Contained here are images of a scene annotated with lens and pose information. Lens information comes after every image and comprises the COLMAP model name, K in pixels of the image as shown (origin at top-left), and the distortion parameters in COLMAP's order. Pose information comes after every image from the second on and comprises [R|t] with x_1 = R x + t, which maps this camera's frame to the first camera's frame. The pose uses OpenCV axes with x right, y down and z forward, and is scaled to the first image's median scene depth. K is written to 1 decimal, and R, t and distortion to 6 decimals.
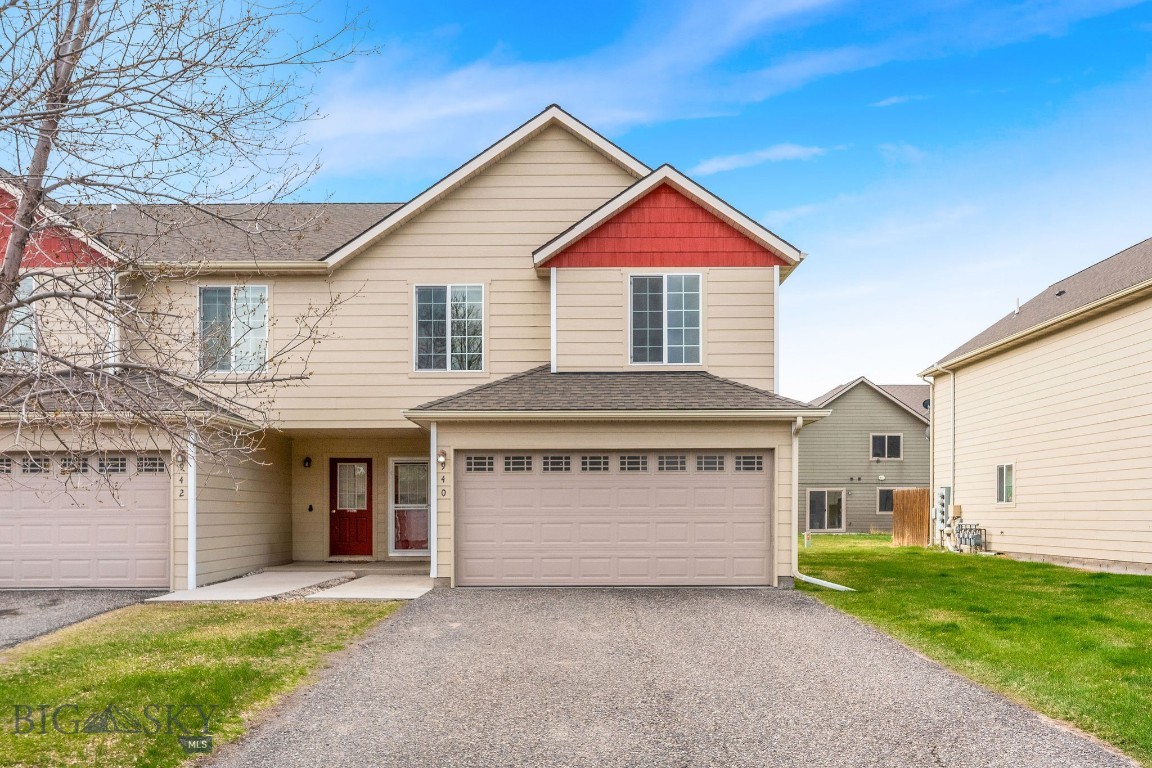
lens RADIAL K [[880.6, 0, 571.0], [0, 880.6, 513.1], [0, 0, 1]] dist [0.009234, -0.008454]
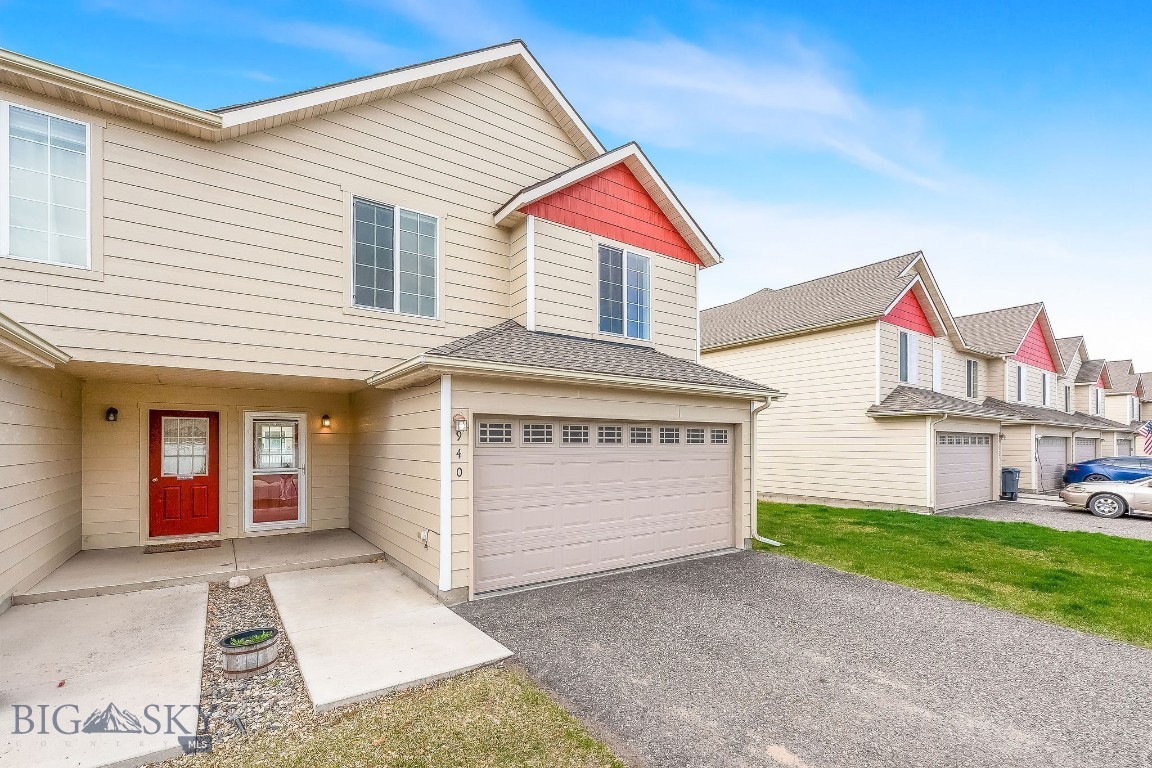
lens RADIAL K [[485.5, 0, 533.9], [0, 485.5, 439.9], [0, 0, 1]] dist [0.008335, 0.000163]
pose [[0.824220, 0.006484, 0.566232, -0.316522], [-0.003889, 0.999976, -0.005789, -0.046886], [-0.566256, 0.002570, 0.824225, 0.618723]]
